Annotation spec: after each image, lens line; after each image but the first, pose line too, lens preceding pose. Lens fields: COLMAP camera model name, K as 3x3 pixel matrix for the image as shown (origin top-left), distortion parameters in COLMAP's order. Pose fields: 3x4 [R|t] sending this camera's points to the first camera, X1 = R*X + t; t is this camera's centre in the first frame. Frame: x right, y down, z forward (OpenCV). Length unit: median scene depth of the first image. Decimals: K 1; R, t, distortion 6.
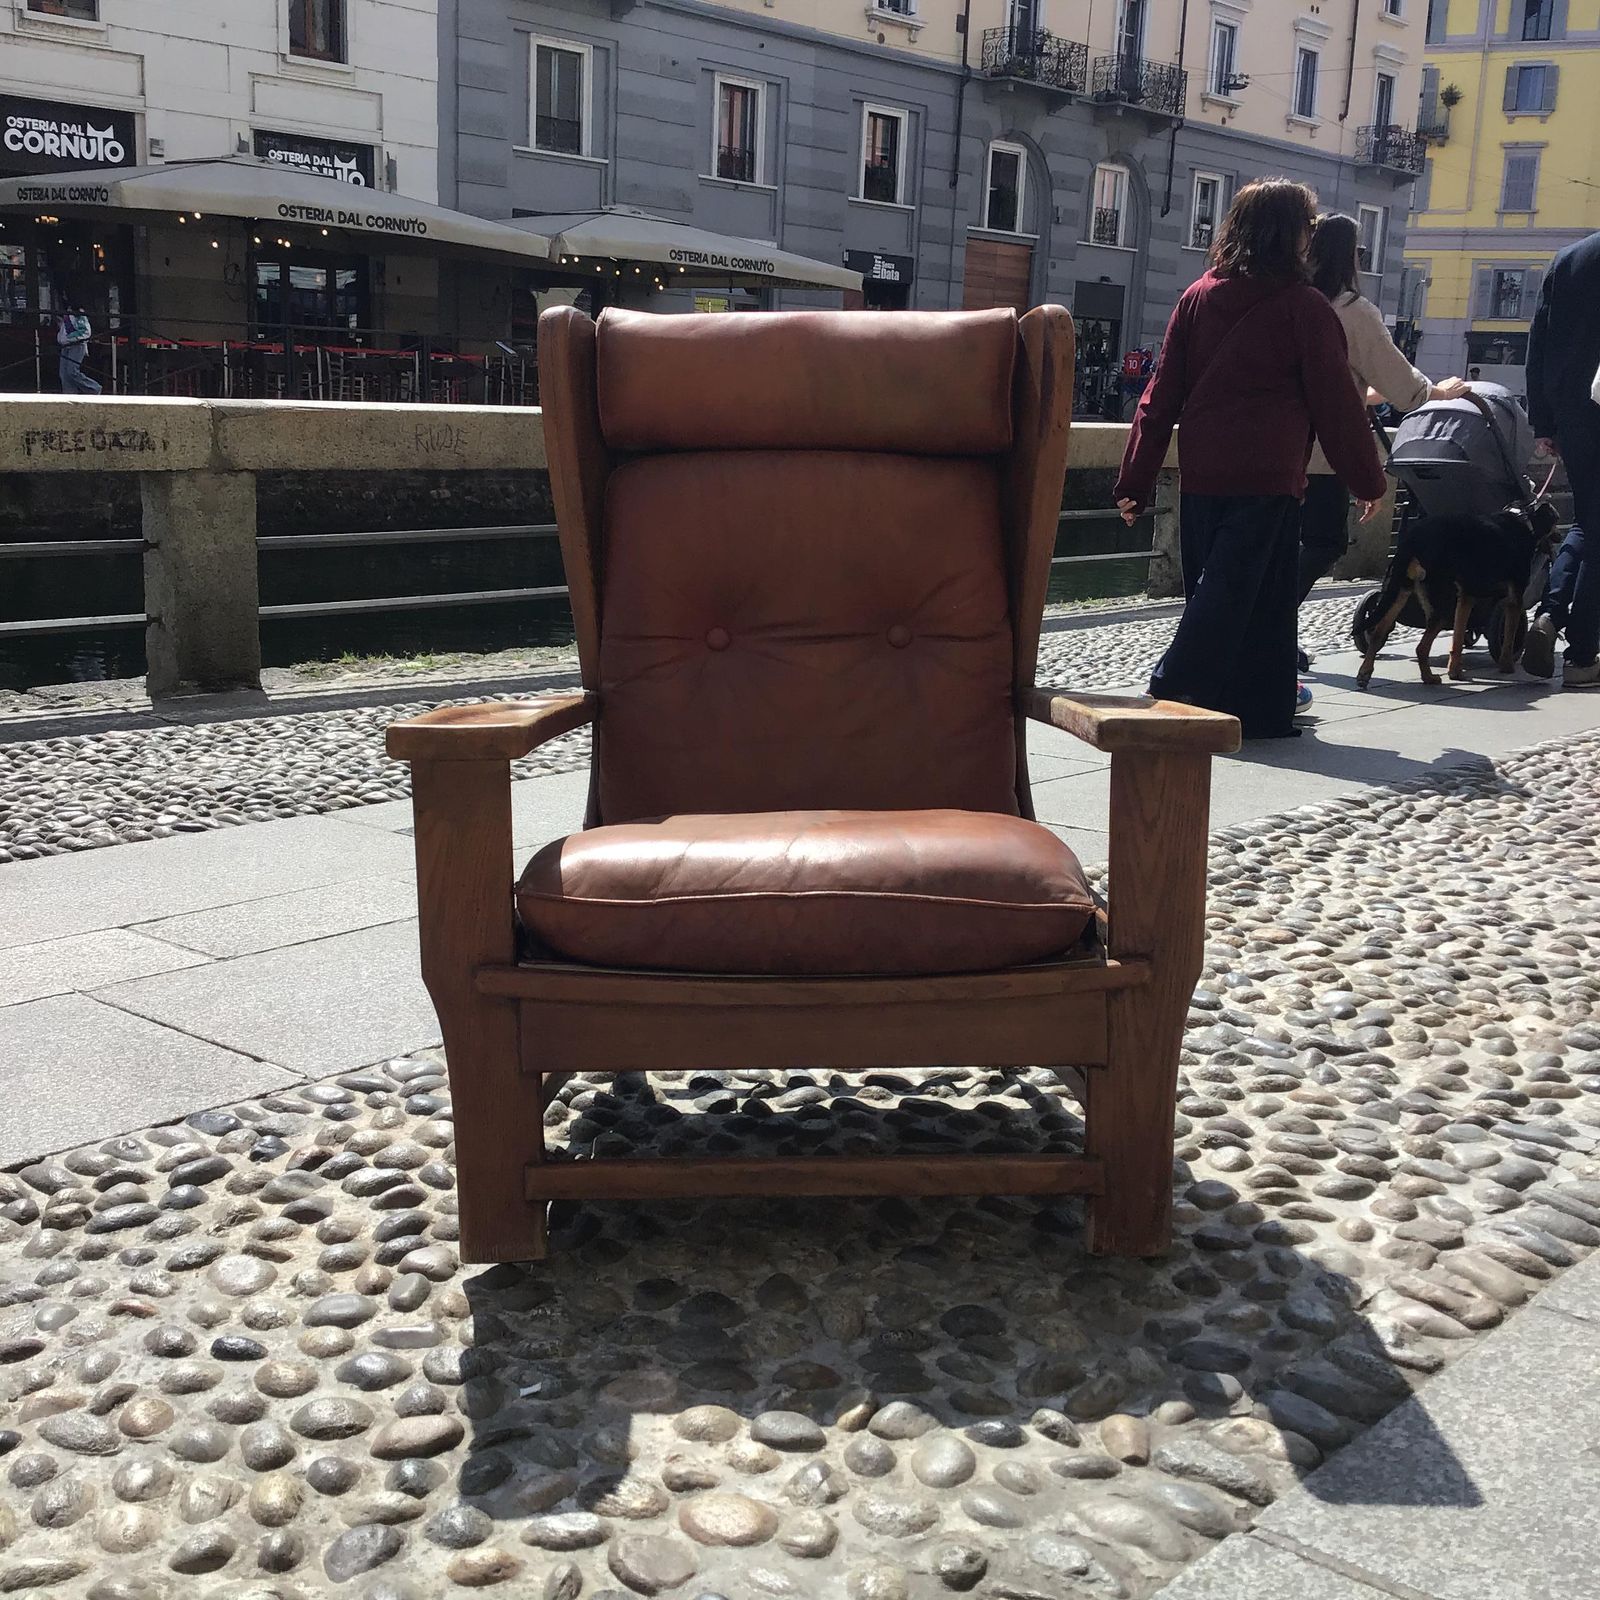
lens RADIAL K [[1929.9, 0, 800.0], [0, 1929.9, 800.0], [0, 0, 1]] dist [0.173883, -0.388581]
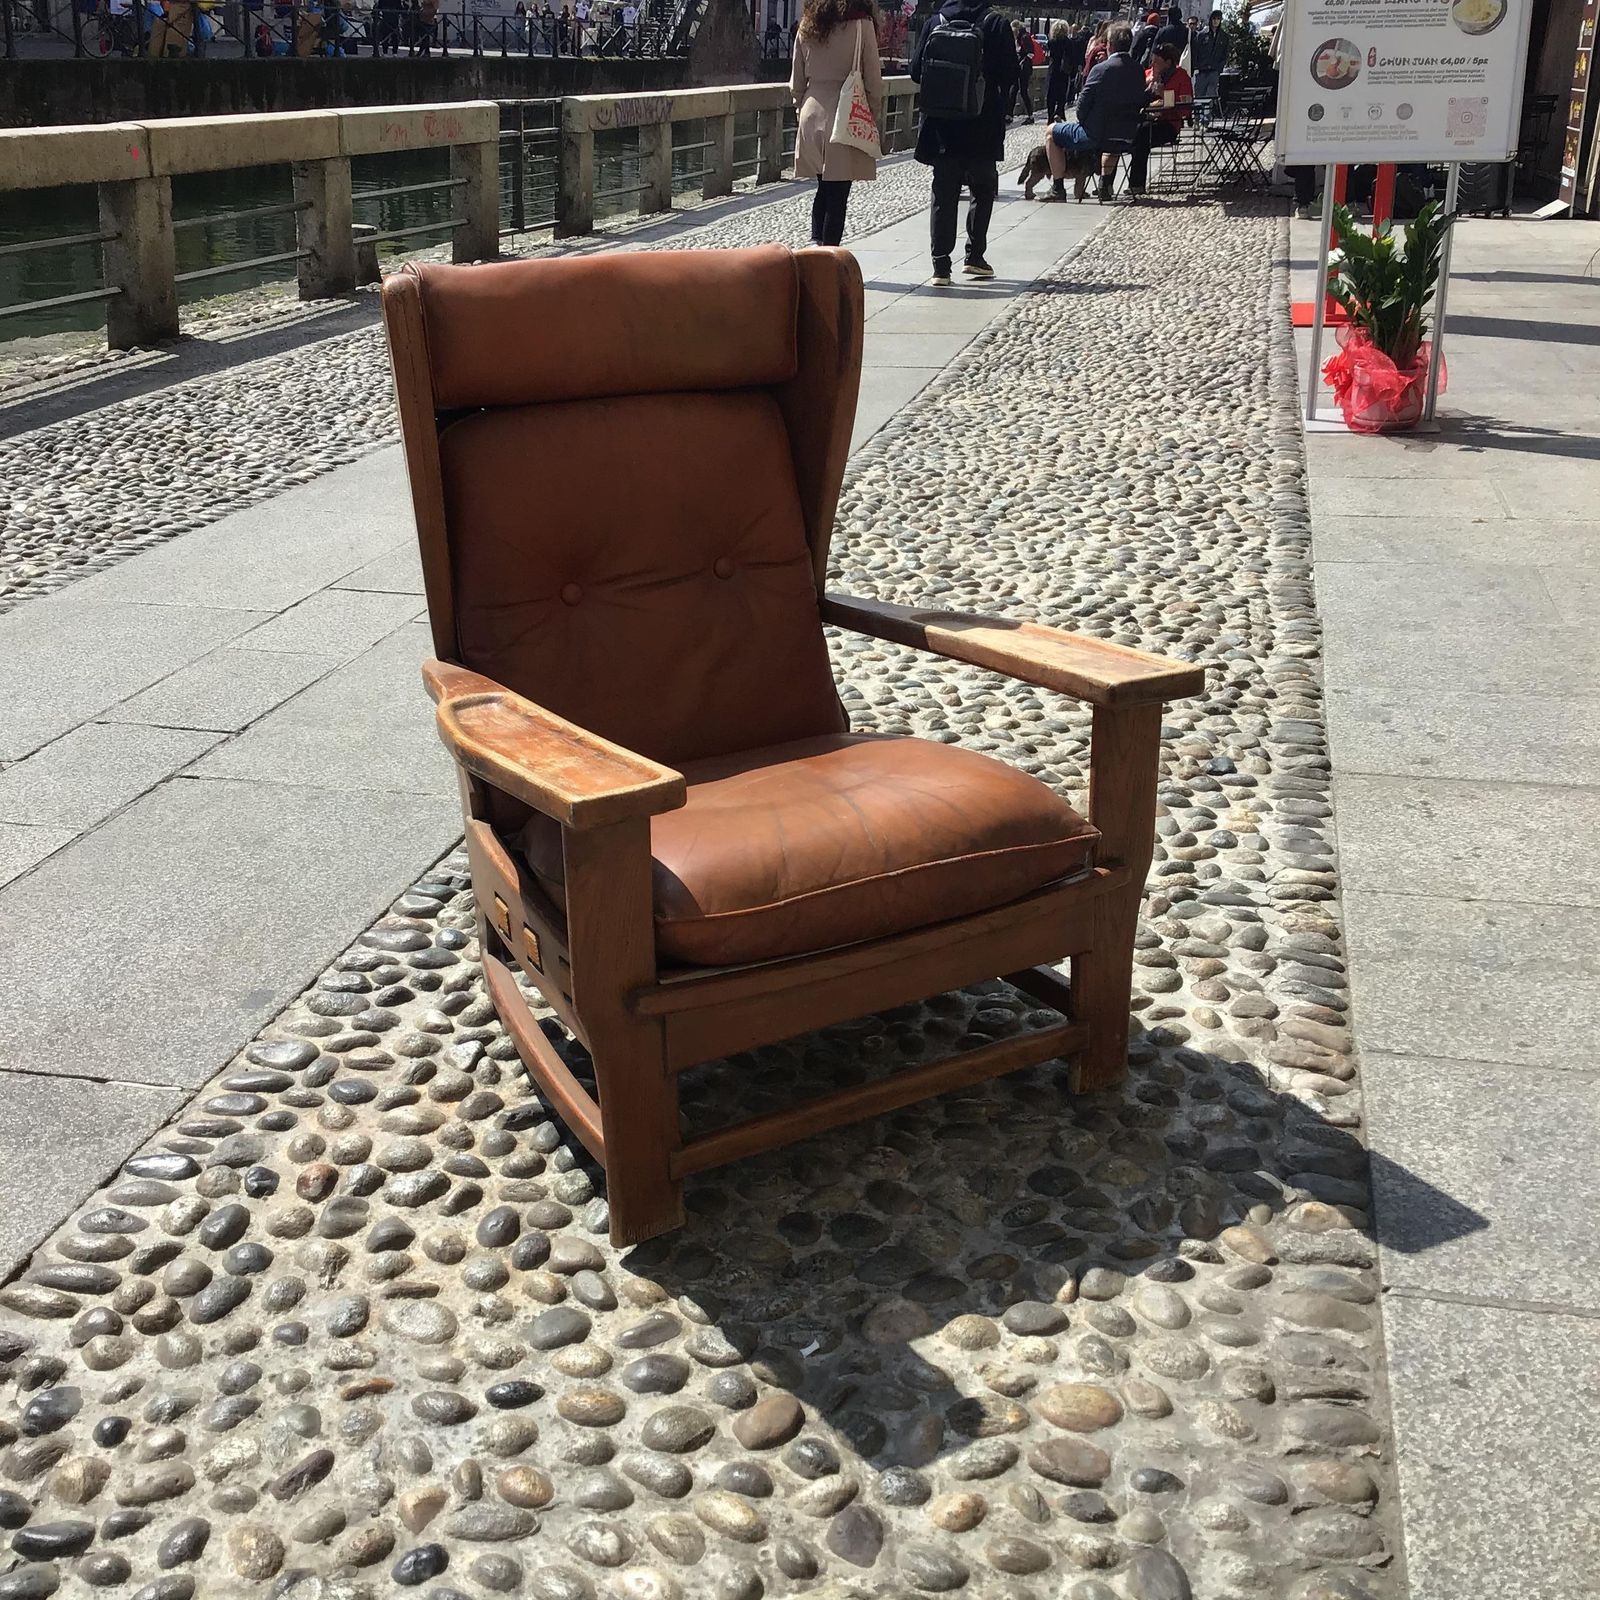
lens RADIAL K [[1937.0, 0, 802.1], [0, 1937.0, 770.4], [0, 0, 1]] dist [0.165475, -0.340357]
pose [[0.869171, -0.179204, 0.460899, -0.449161], [0.098385, 0.976062, 0.193969, -0.189471], [-0.484626, -0.123247, 0.865995, 0.026376]]
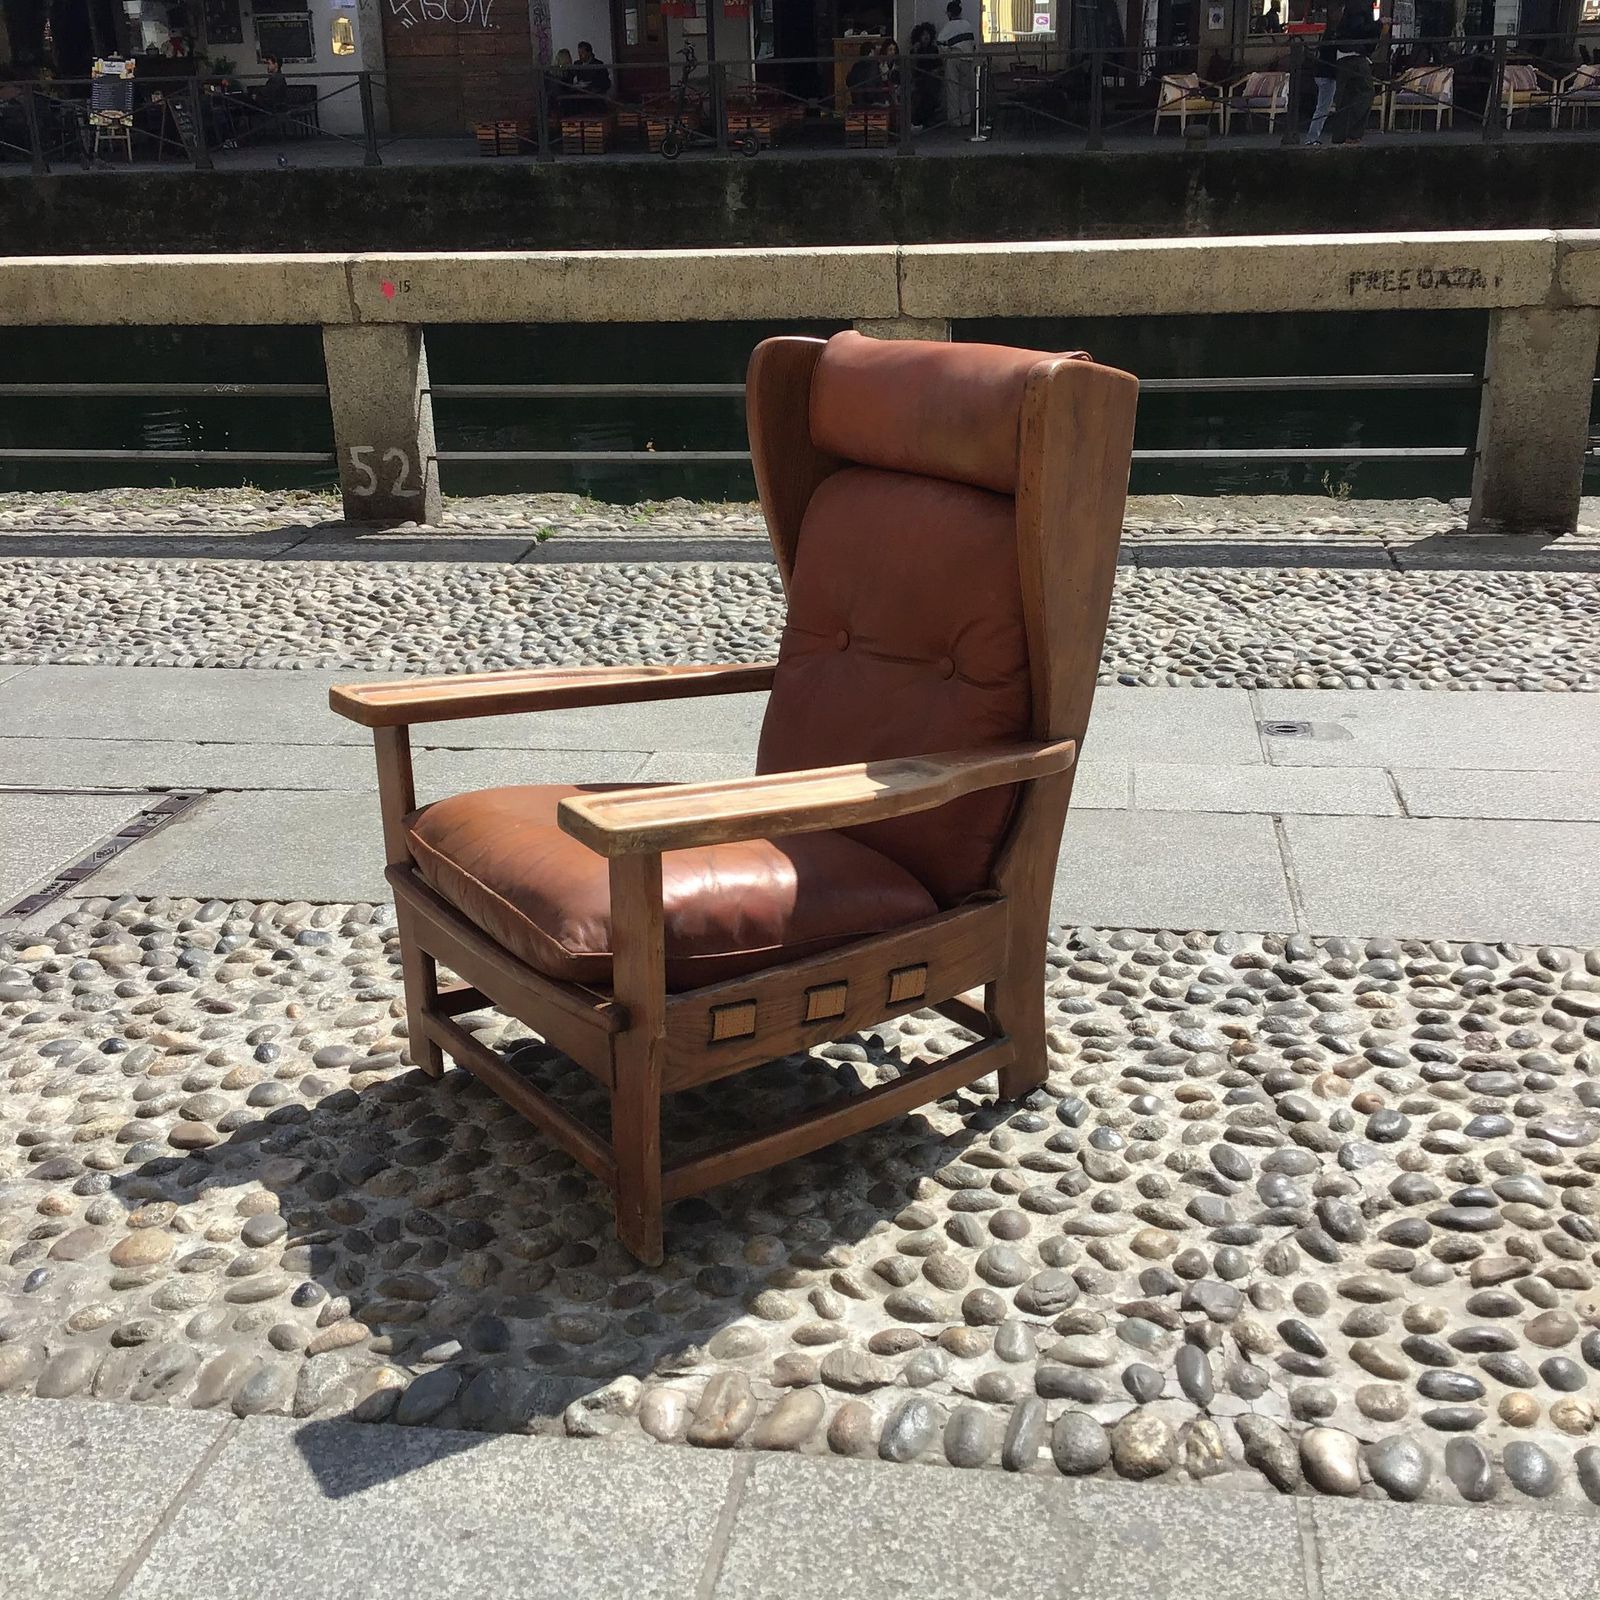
lens RADIAL K [[1923.5, 0, 806.0], [0, 1923.5, 809.2], [0, 0, 1]] dist [0.160562, -0.376441]
pose [[0.548877, 0.246241, -0.798811, 0.900418], [-0.122853, 0.969013, 0.214293, -0.235377], [0.826826, -0.019484, 0.562120, 0.366483]]
